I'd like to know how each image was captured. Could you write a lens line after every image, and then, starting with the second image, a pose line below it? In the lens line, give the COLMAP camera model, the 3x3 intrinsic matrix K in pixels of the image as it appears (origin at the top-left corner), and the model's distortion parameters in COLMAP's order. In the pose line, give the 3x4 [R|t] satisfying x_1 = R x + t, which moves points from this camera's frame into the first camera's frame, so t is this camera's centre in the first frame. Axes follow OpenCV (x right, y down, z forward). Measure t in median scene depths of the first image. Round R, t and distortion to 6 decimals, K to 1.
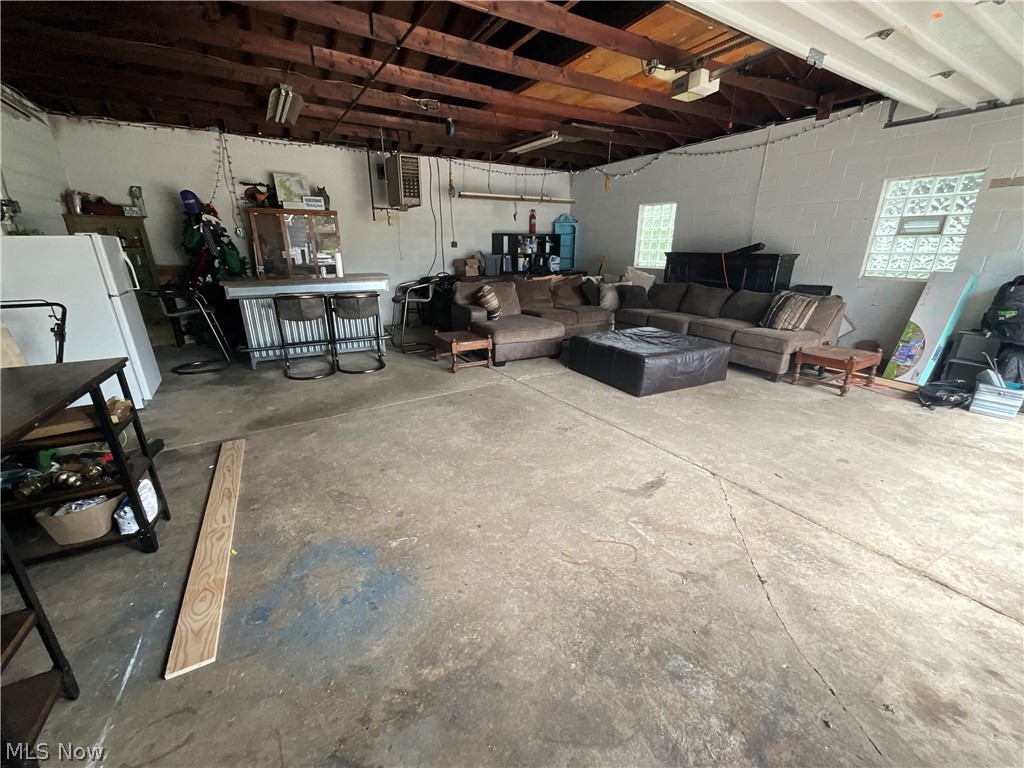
lens RADIAL K [[410.8, 0, 513.8], [0, 410.8, 384.3], [0, 0, 1]] dist [-0.008599, 0.004096]
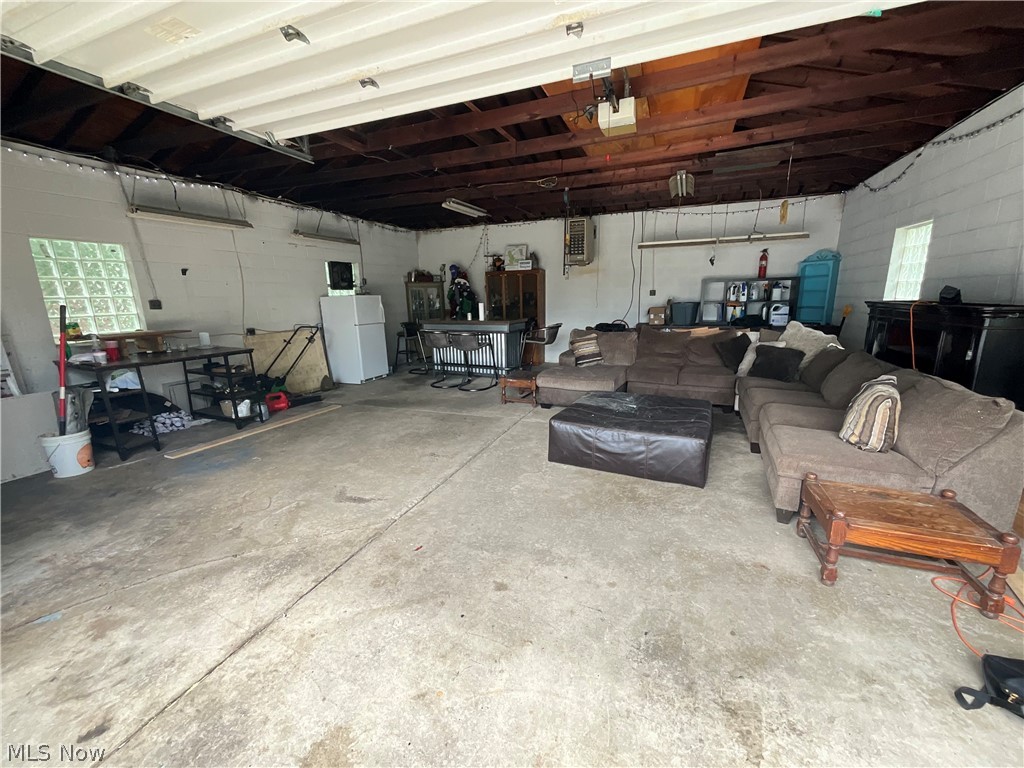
lens RADIAL K [[410.8, 0, 513.8], [0, 410.8, 384.3], [0, 0, 1]] dist [-0.008599, 0.004096]
pose [[0.600469, 0.159021, -0.783677, 1.023948], [-0.236007, 0.971614, 0.016323, -0.141289], [0.764027, 0.175152, 0.620954, 0.378007]]
